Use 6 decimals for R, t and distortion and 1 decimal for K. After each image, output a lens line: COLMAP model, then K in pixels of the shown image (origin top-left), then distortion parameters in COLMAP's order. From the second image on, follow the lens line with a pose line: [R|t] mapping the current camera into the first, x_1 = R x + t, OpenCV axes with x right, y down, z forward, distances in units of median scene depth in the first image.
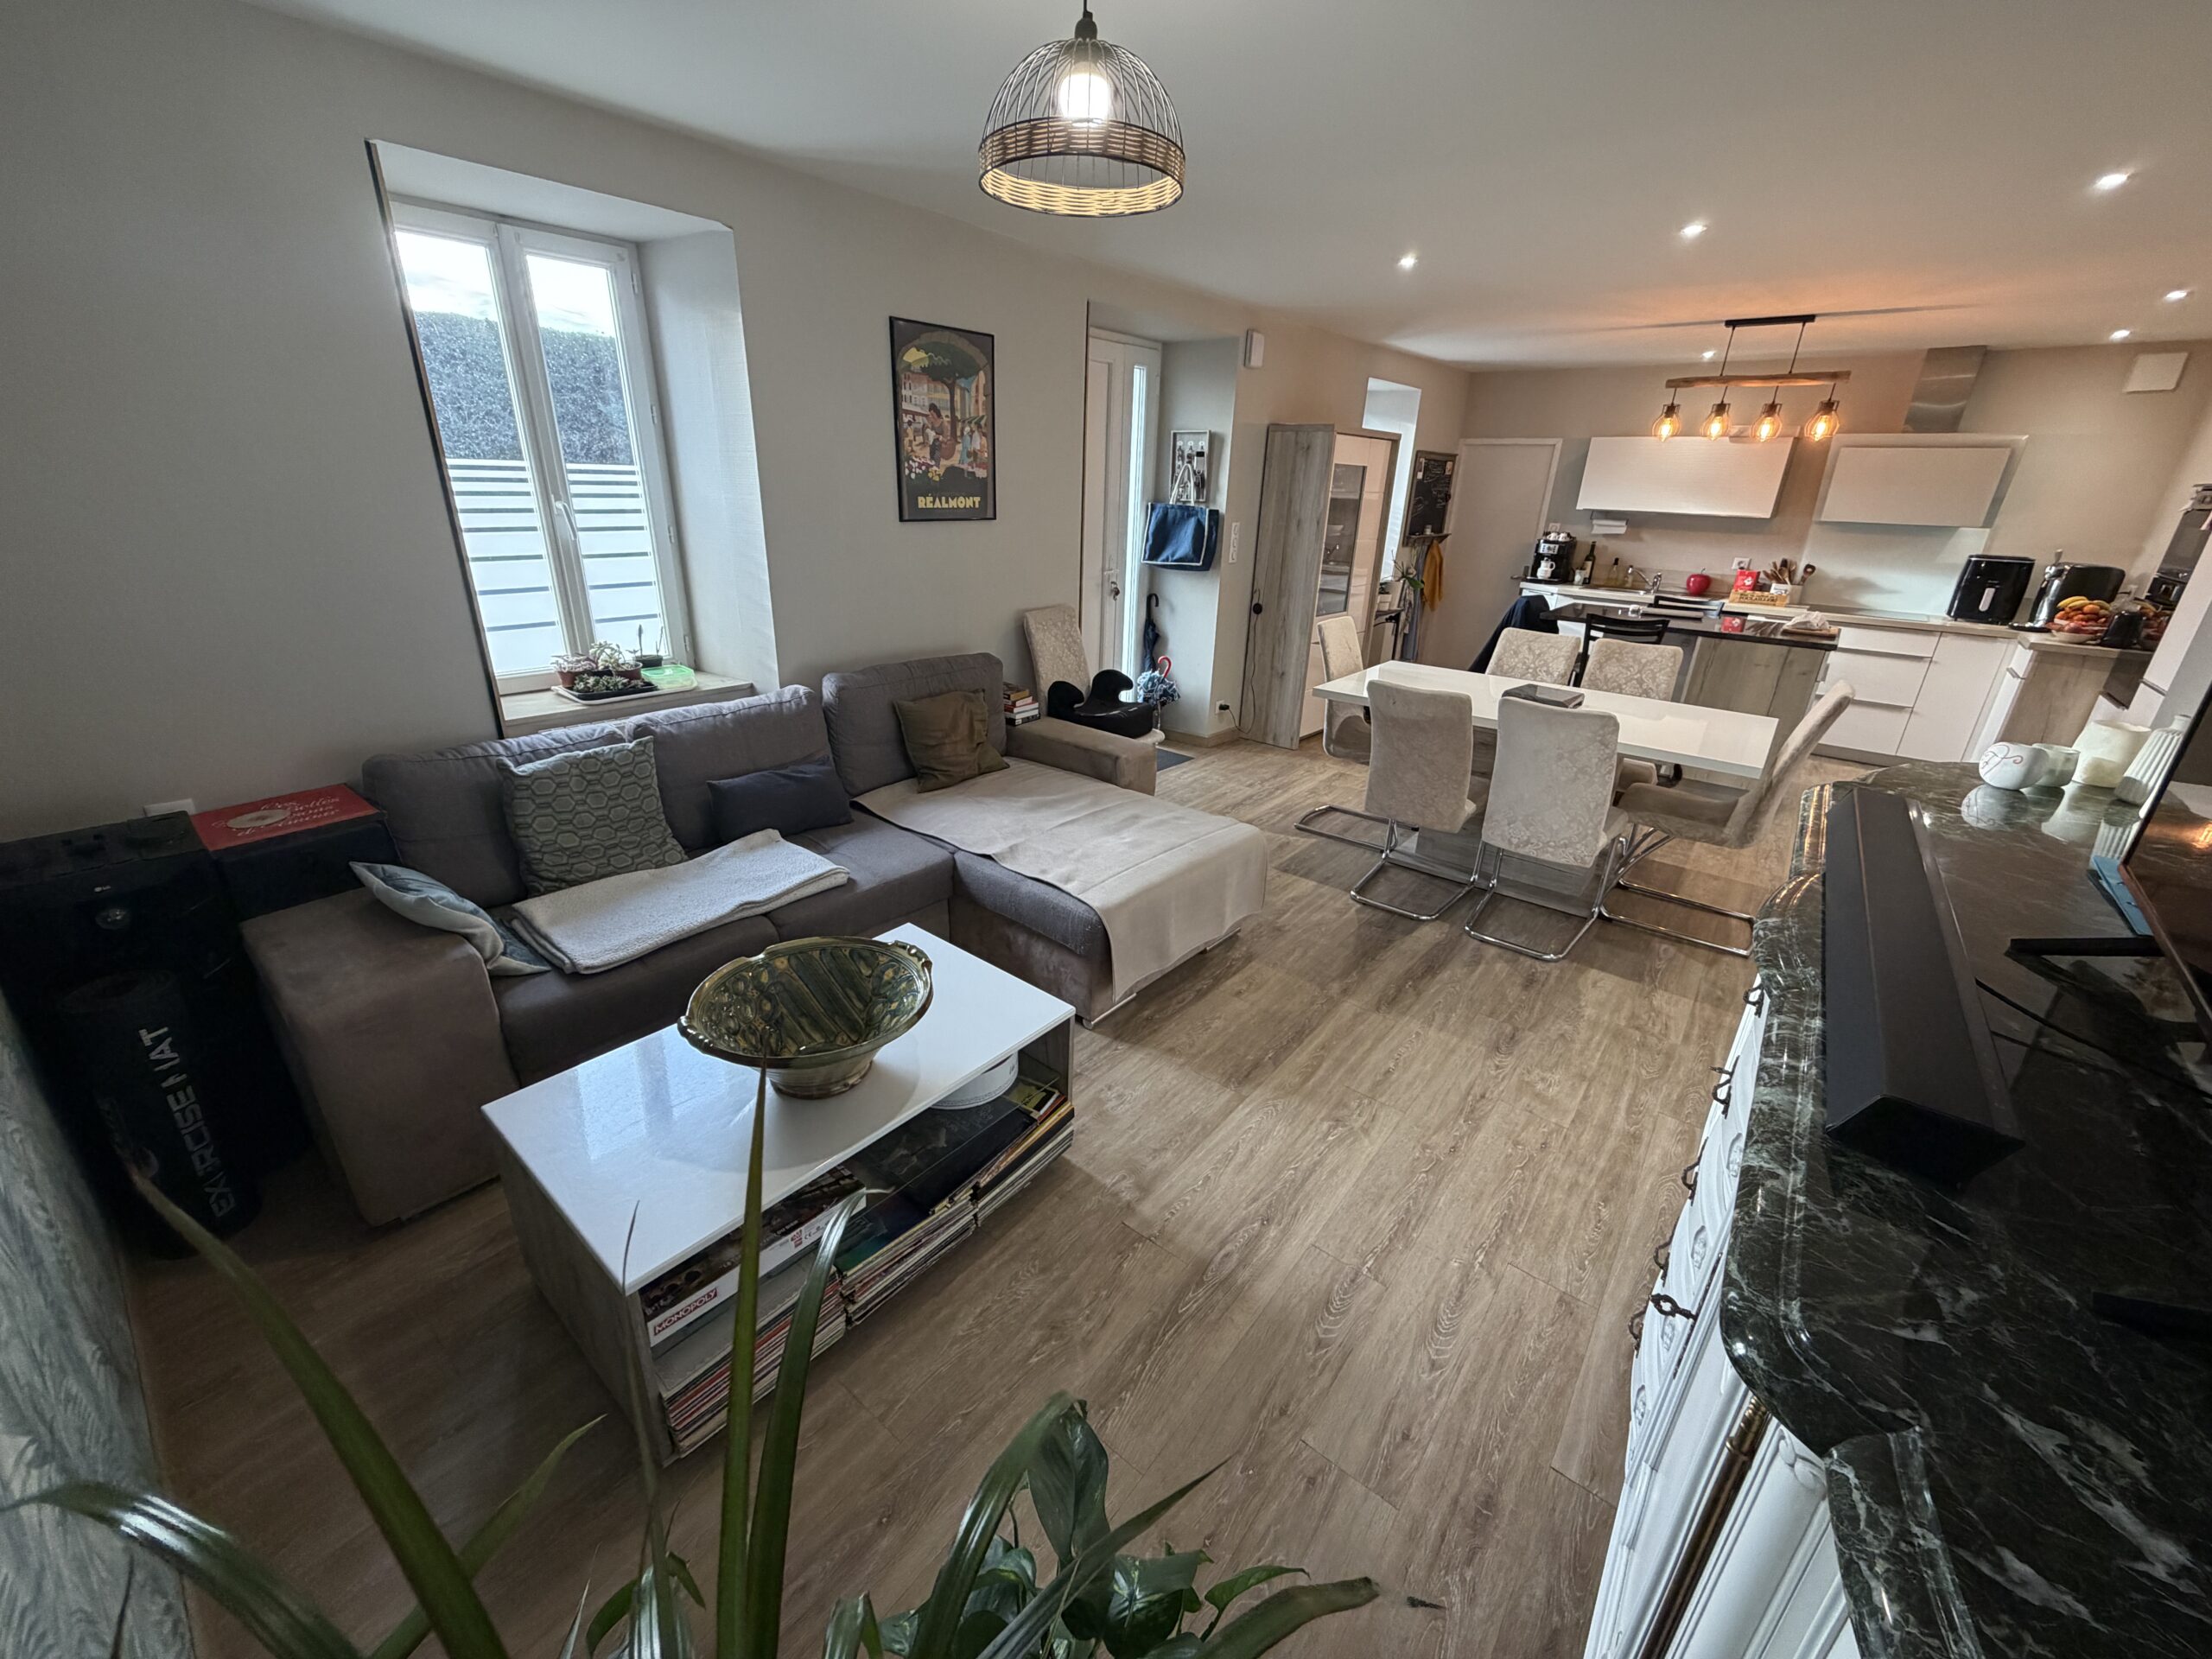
lens RADIAL K [[878.7, 0, 1099.8], [0, 878.7, 826.8], [0, 0, 1]] dist [0.000422, -0.000509]
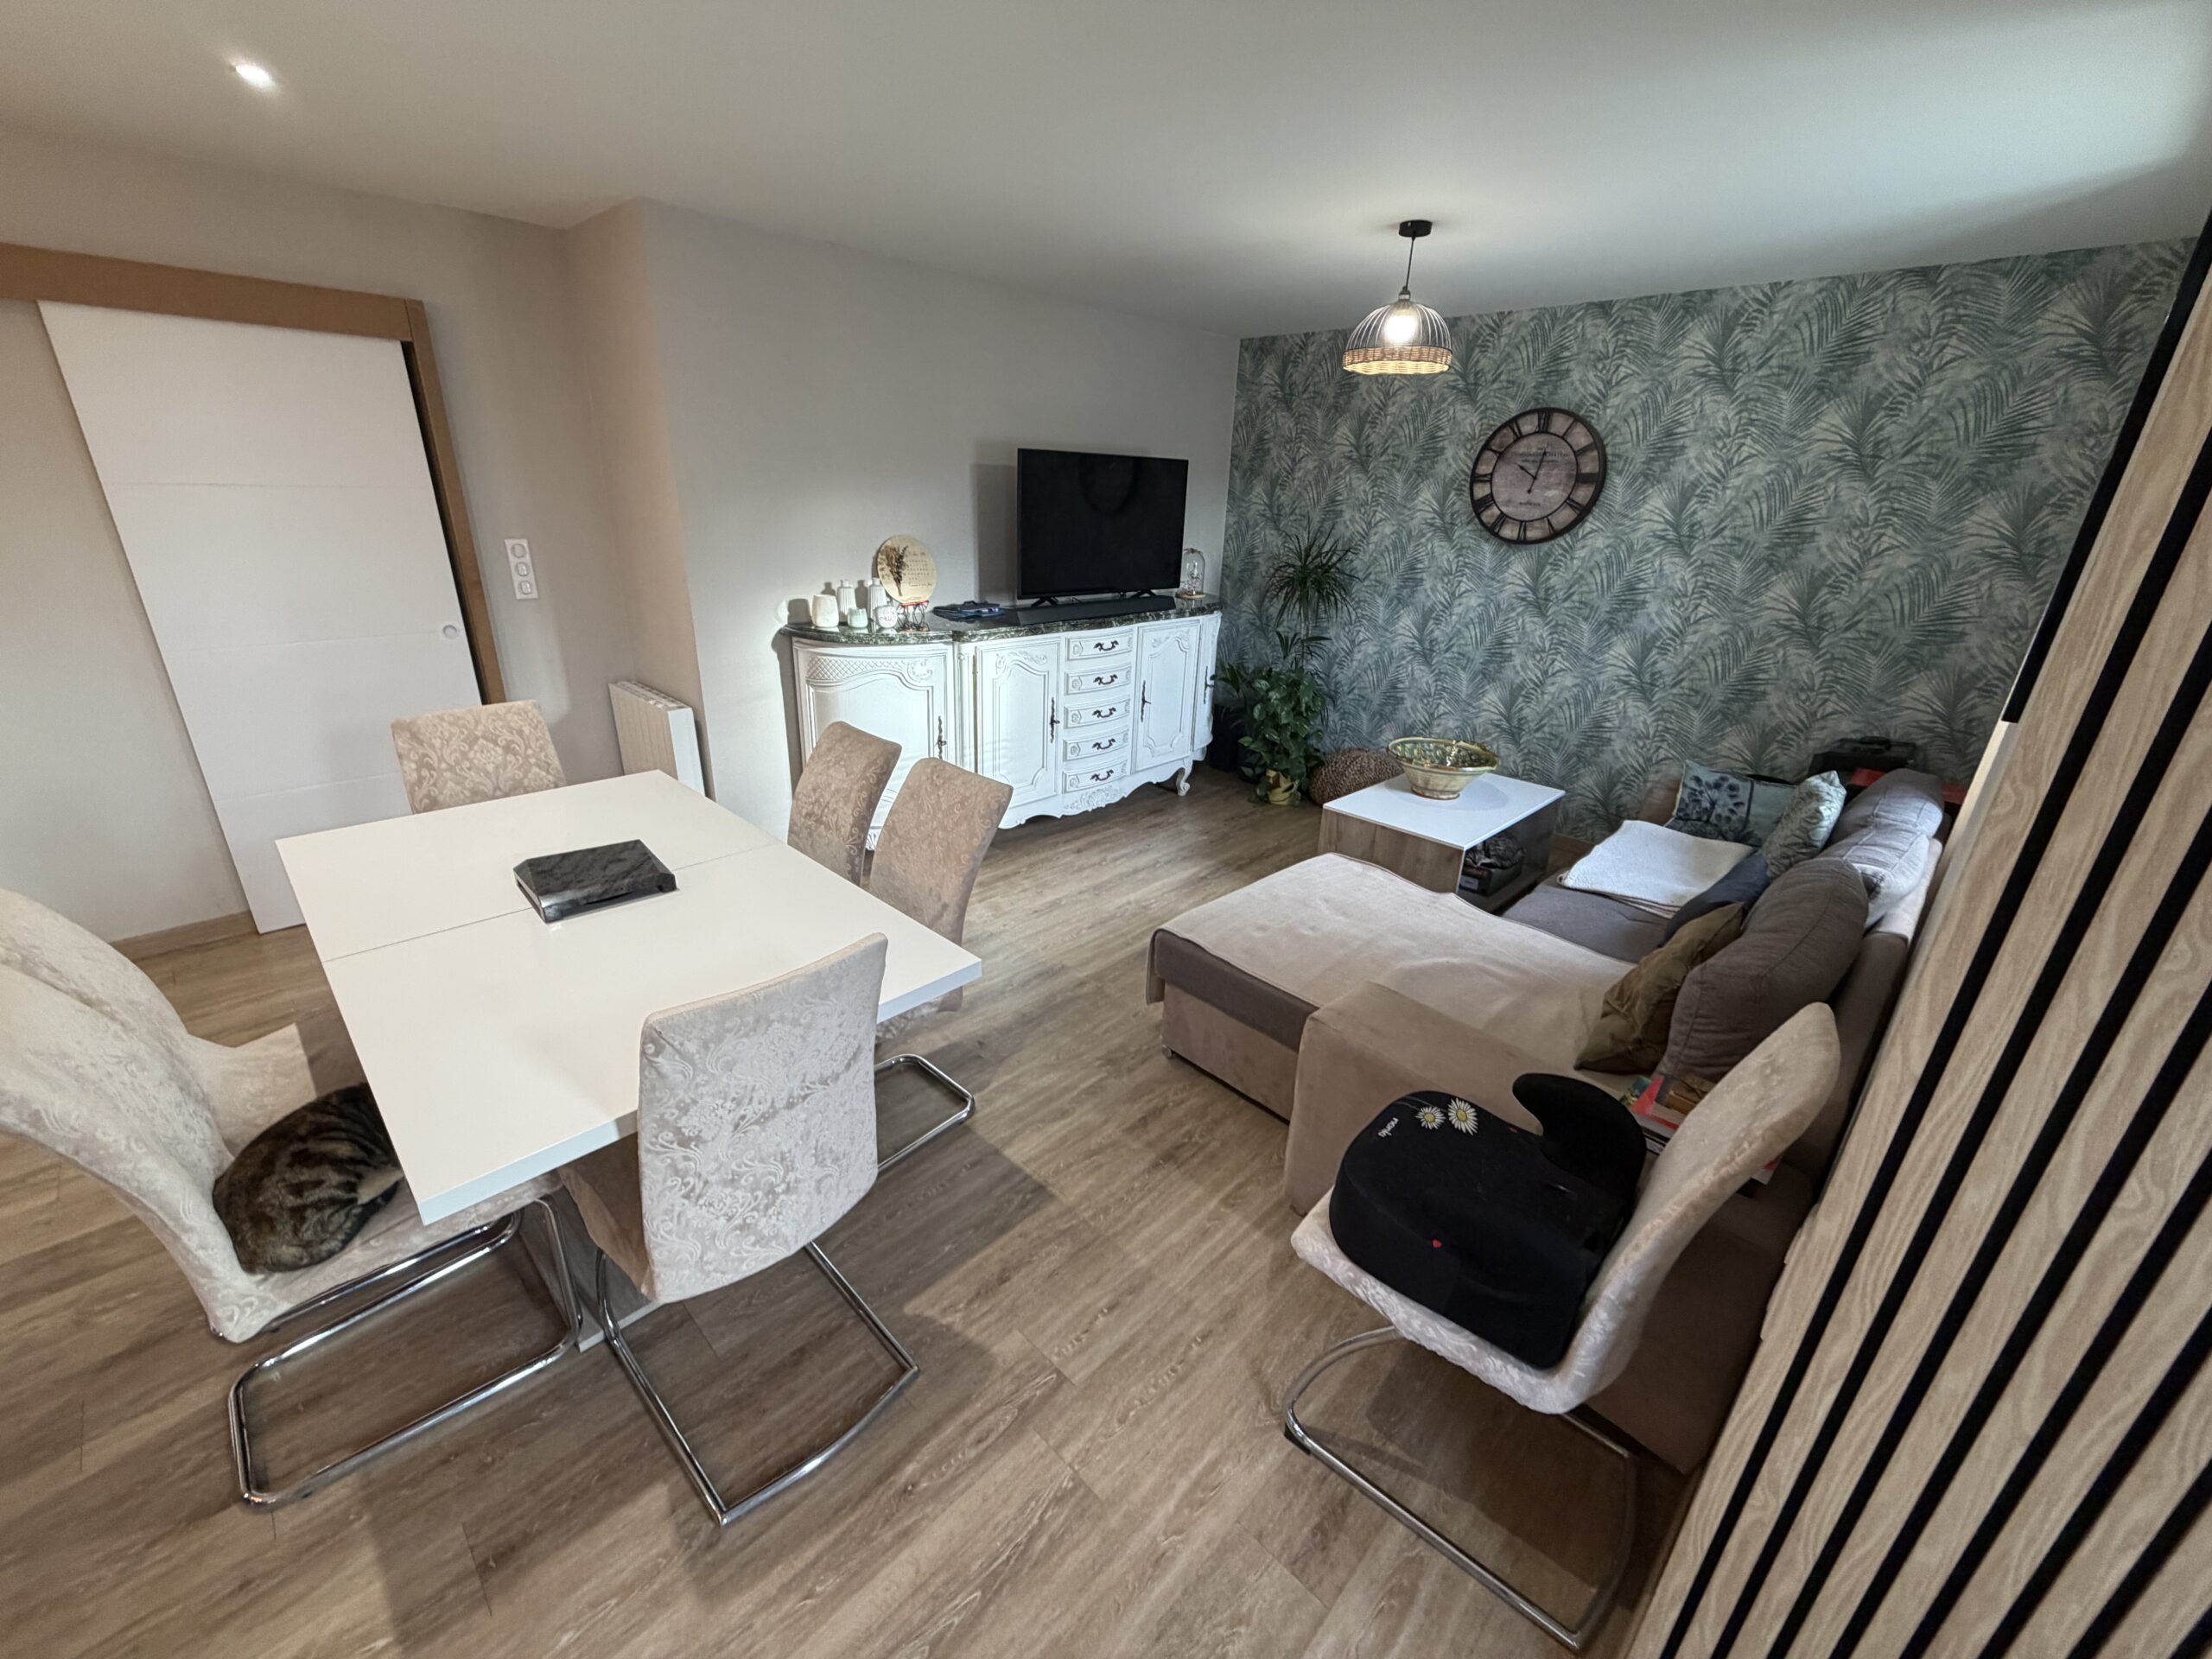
lens RADIAL K [[878.7, 0, 1099.8], [0, 878.7, 826.8], [0, 0, 1]] dist [0.000422, -0.000509]
pose [[-0.992931, -0.094406, 0.071935, 0.167321], [-0.020858, 0.735439, 0.677270, -0.552157], [-0.116842, 0.670982, -0.732209, 1.375382]]
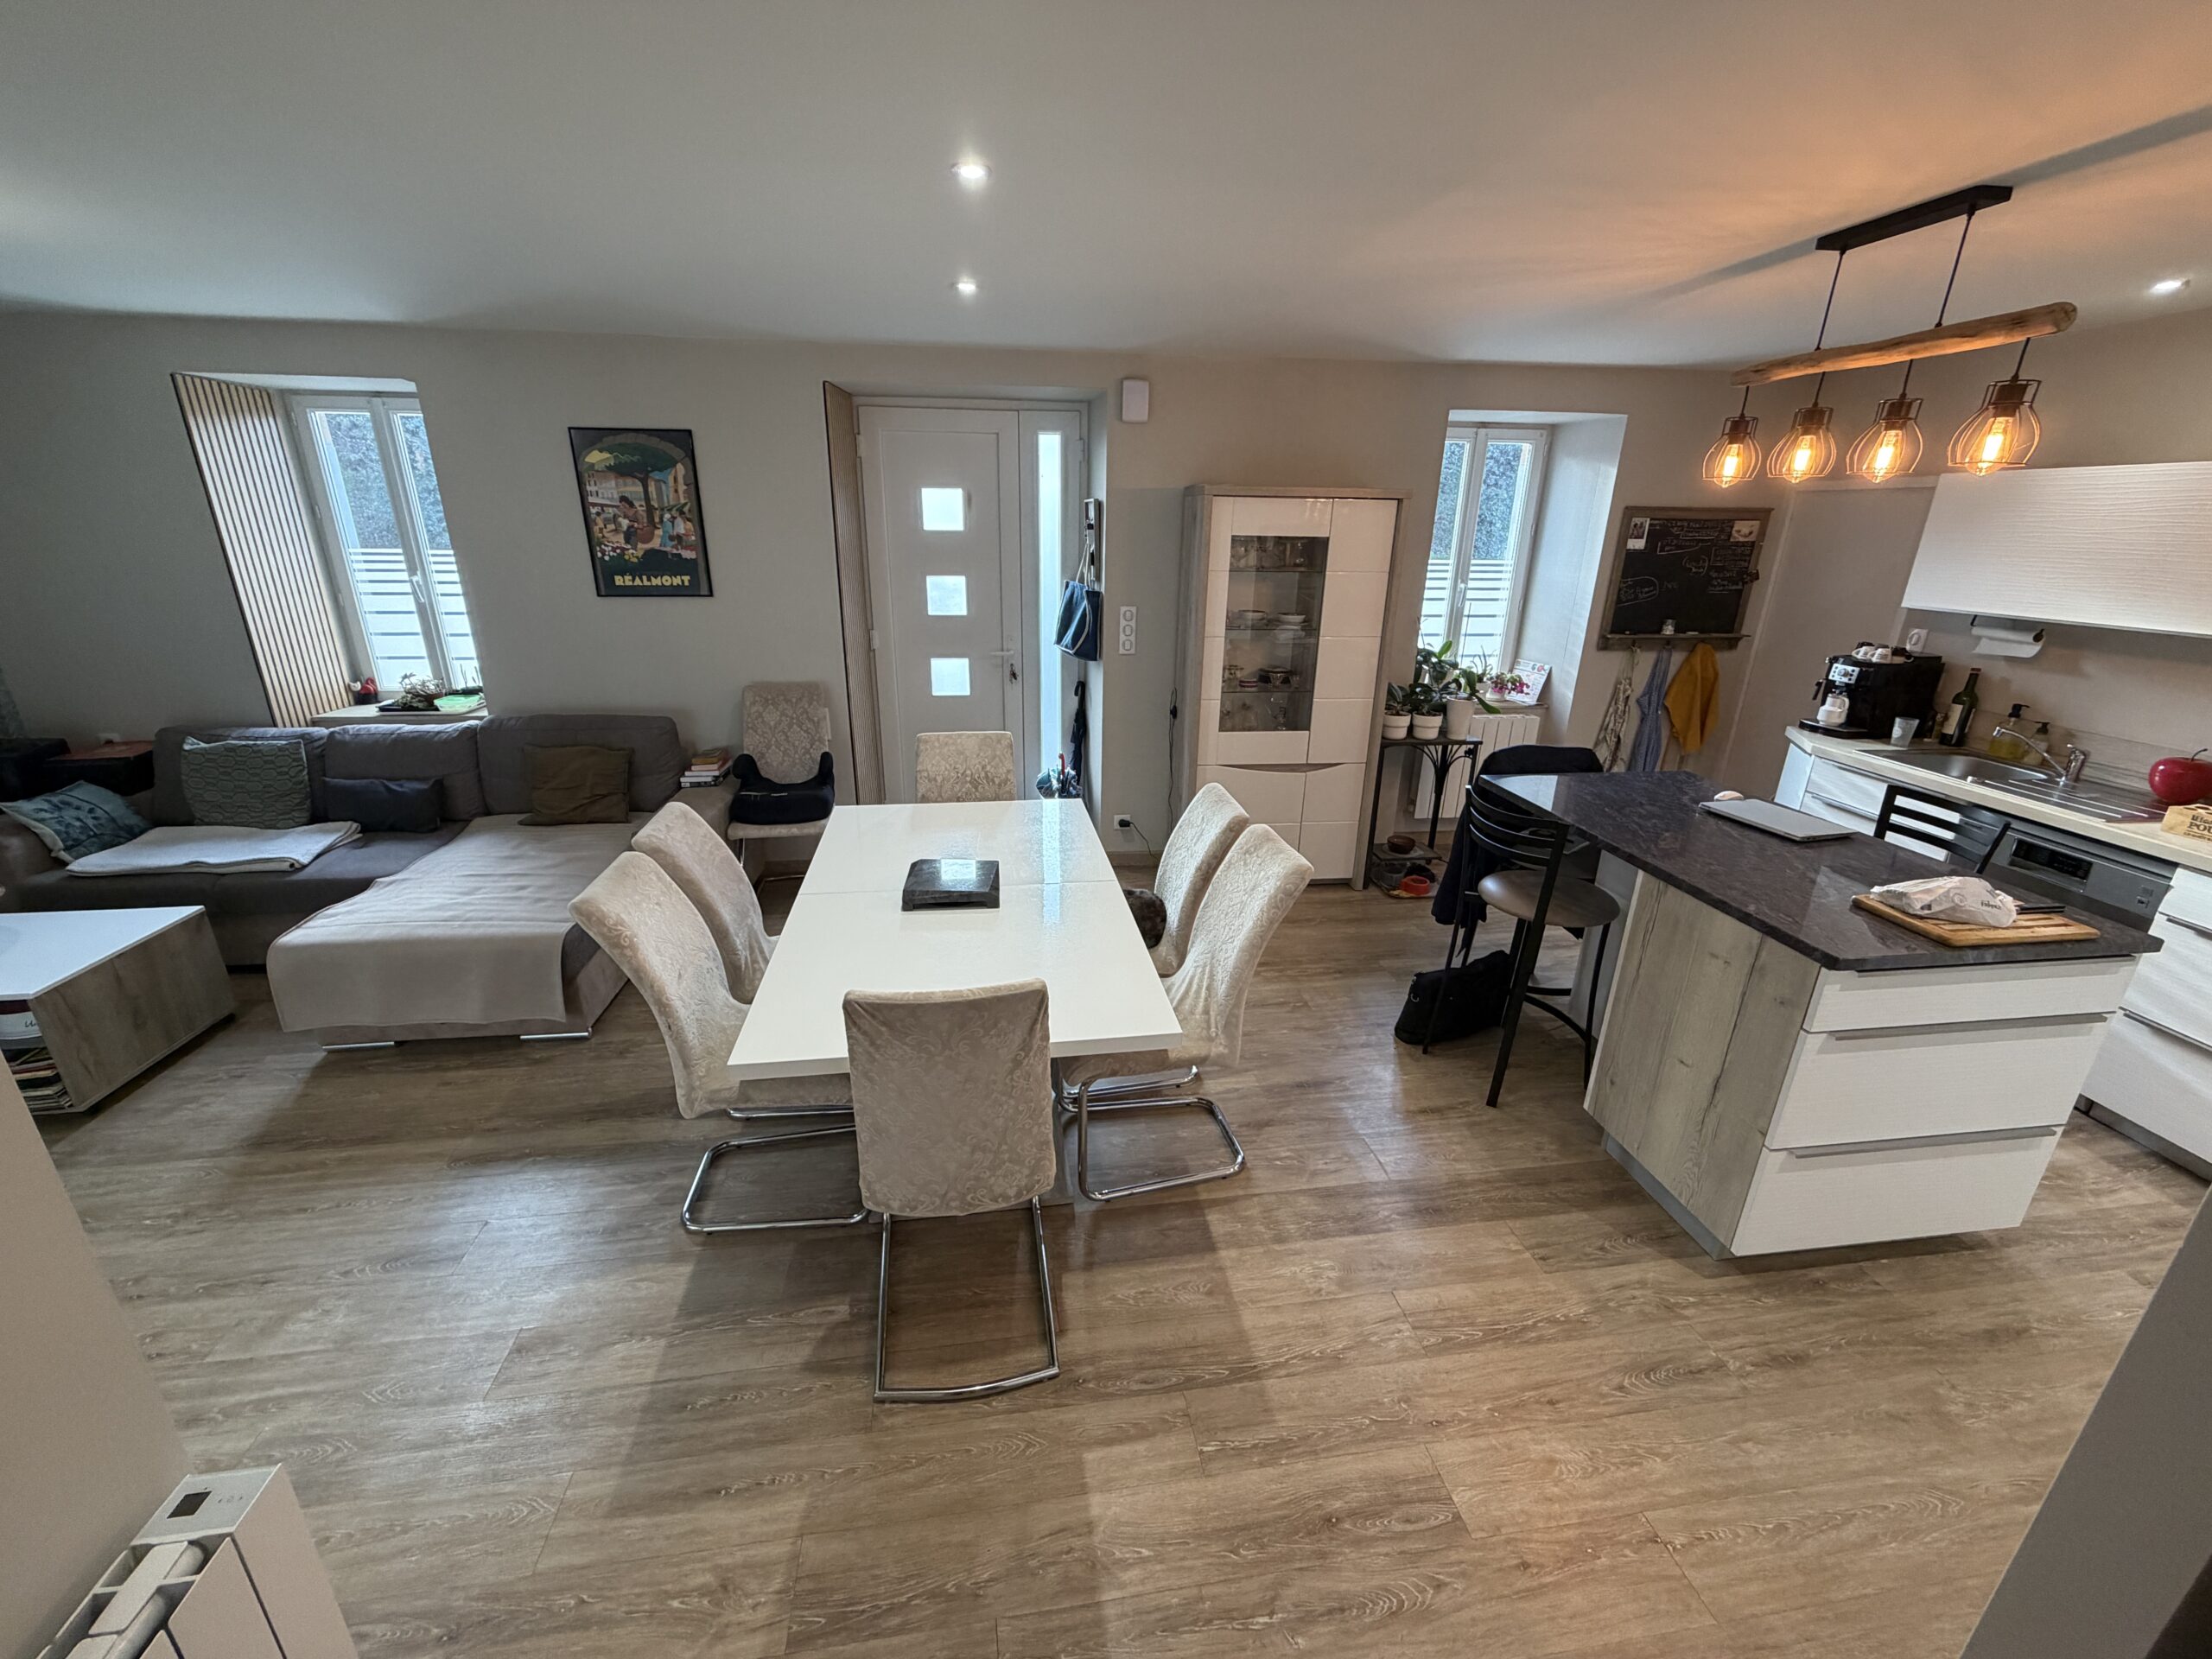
lens RADIAL K [[878.7, 0, 1099.8], [0, 878.7, 826.8], [0, 0, 1]] dist [0.000422, -0.000509]
pose [[0.733586, 0.205236, -0.647865, 1.051326], [-0.242240, 0.969659, 0.032884, -0.246077], [0.634957, 0.132816, 0.761045, 0.566625]]
